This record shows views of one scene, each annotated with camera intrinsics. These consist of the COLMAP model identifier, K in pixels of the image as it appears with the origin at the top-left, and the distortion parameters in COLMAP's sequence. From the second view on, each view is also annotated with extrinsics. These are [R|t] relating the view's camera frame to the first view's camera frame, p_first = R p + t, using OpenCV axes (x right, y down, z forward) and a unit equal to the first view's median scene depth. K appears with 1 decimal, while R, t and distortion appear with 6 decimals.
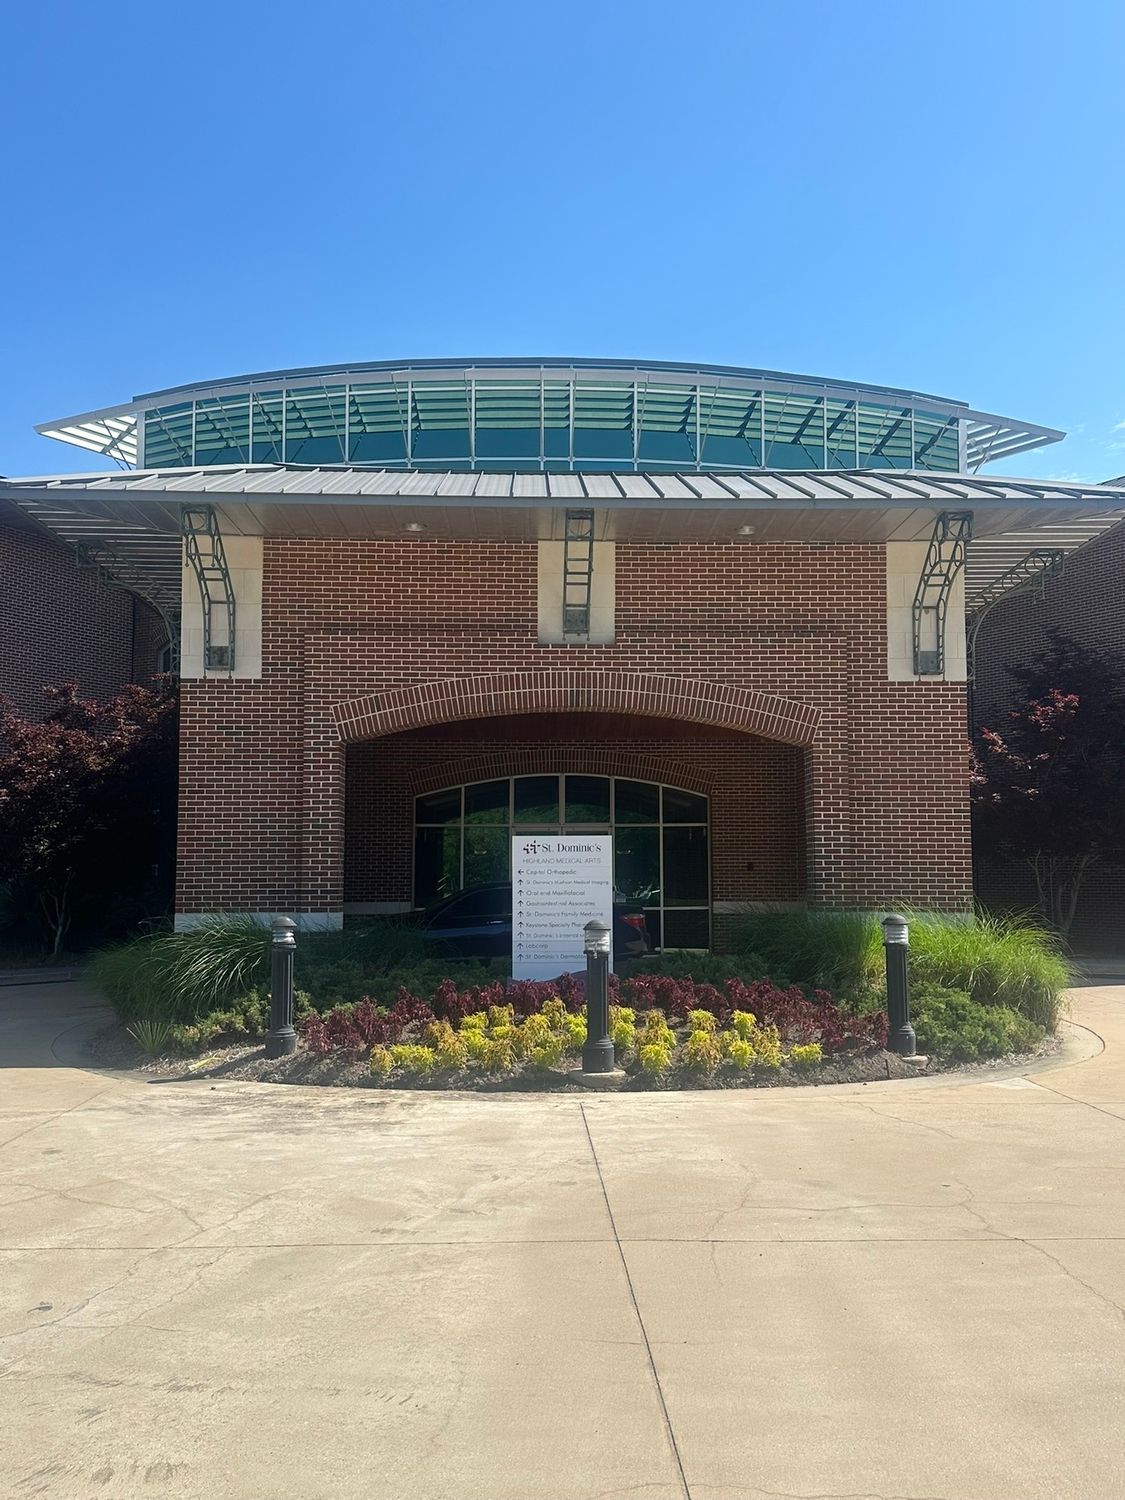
lens RADIAL K [[1362.4, 0, 556.5], [0, 1362.4, 776.3], [0, 0, 1]] dist [0.140466, -0.274928]
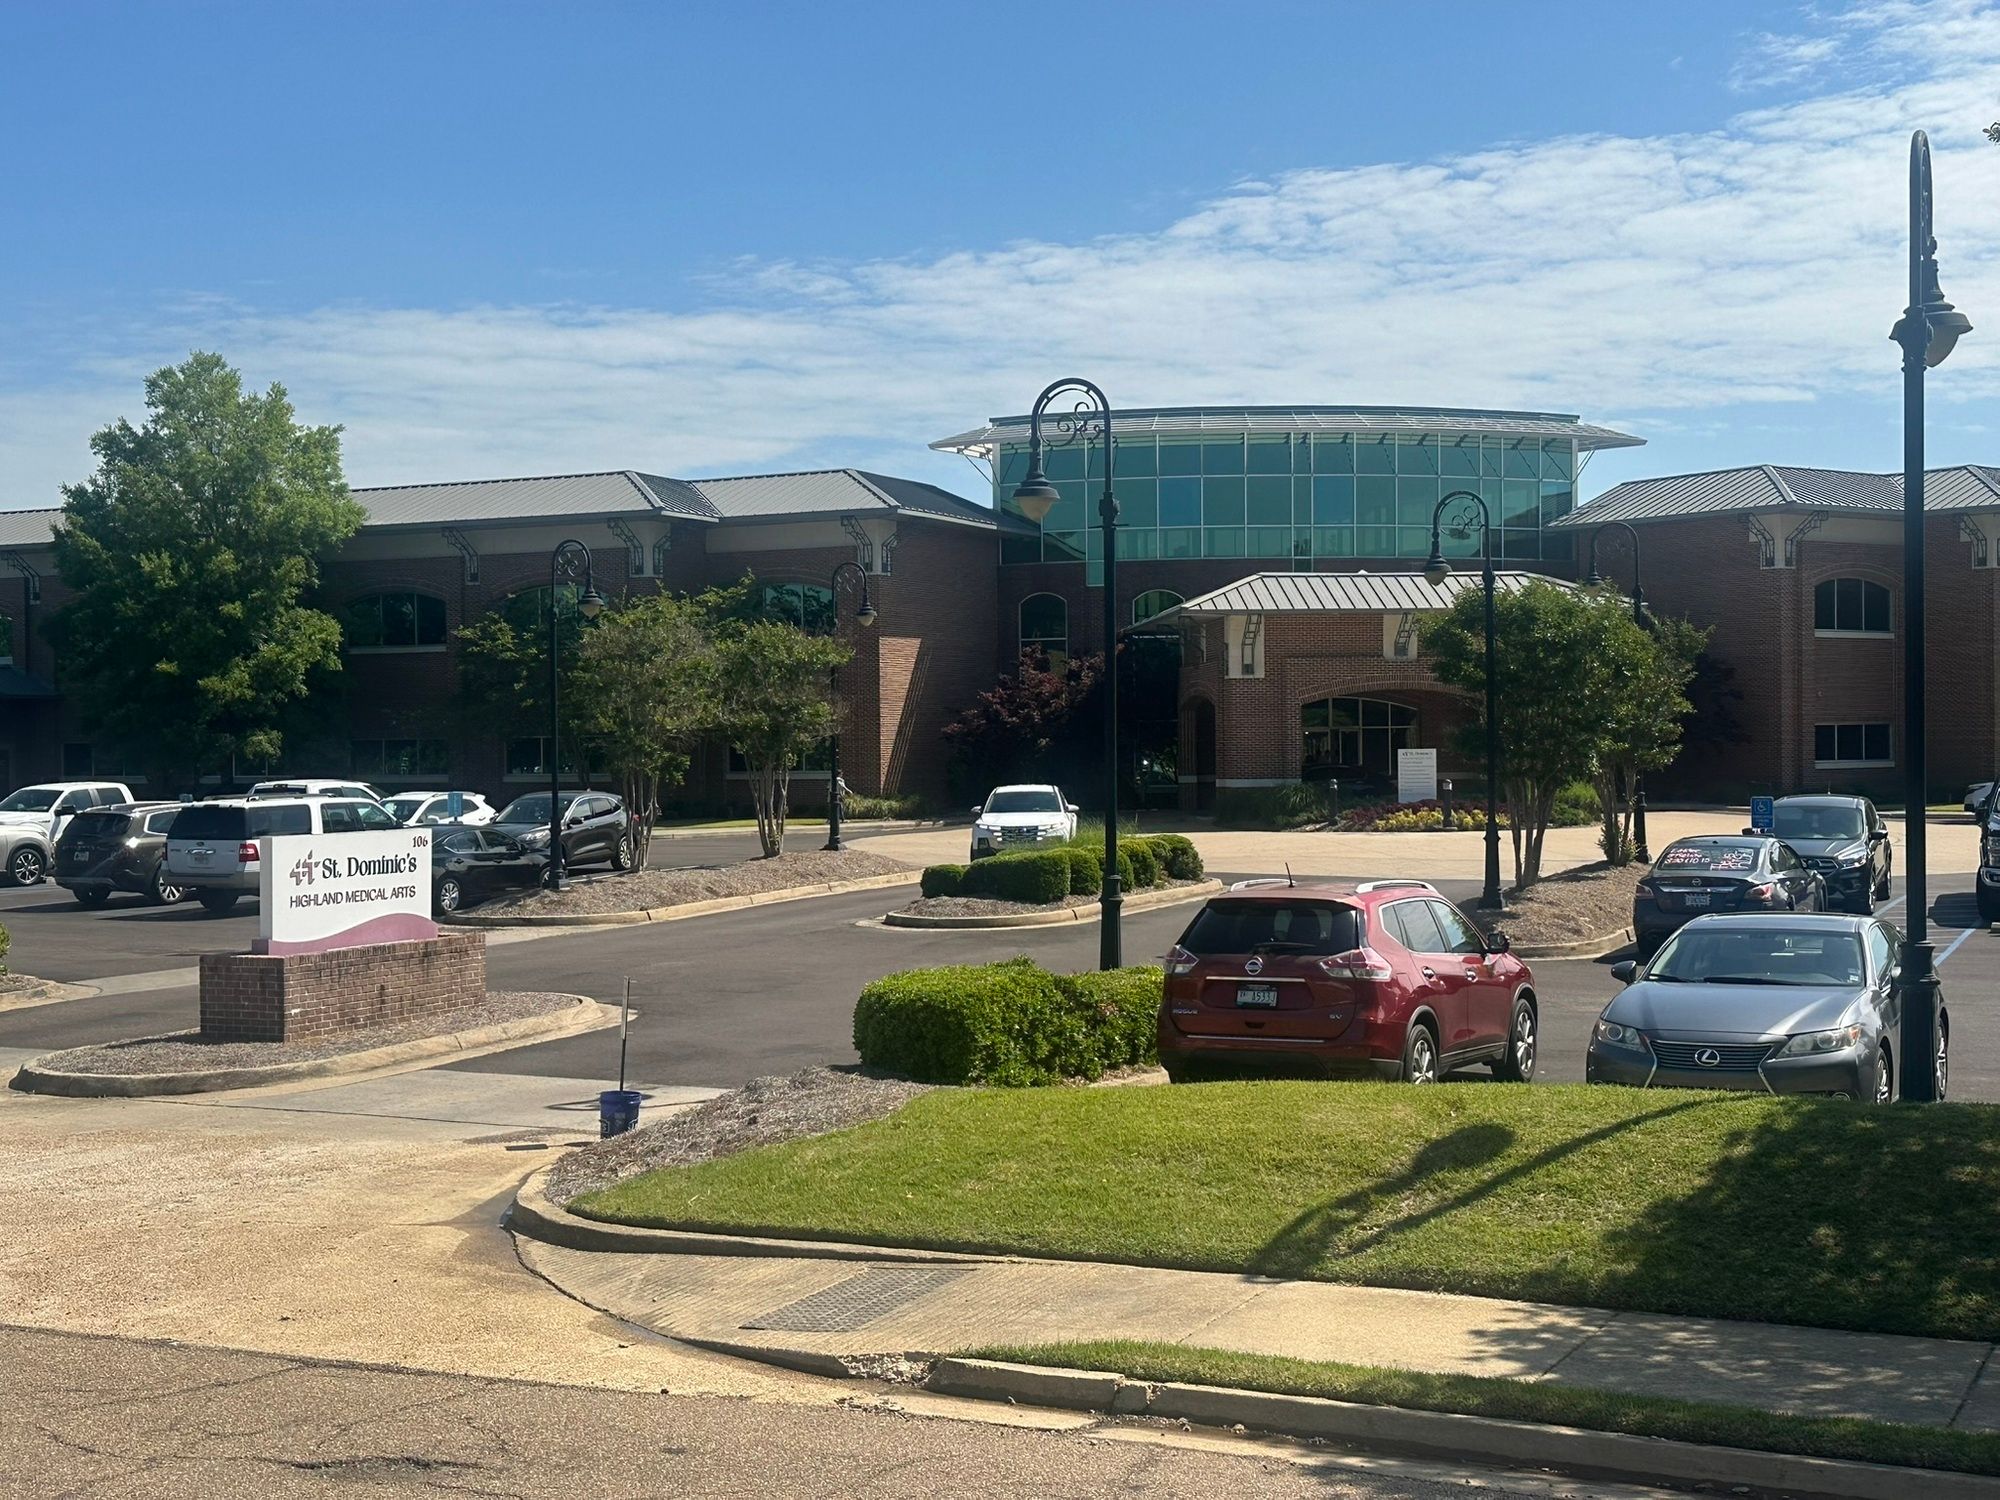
lens RADIAL K [[2272.4, 0, 995.2], [0, 2272.4, 775.1], [0, 0, 1]] dist [0.120556, -0.337240]
pose [[0.999356, -0.010248, 0.034385, -0.811945], [0.007089, 0.995847, 0.090761, -0.262336], [-0.035173, -0.090459, 0.995279, -2.840295]]
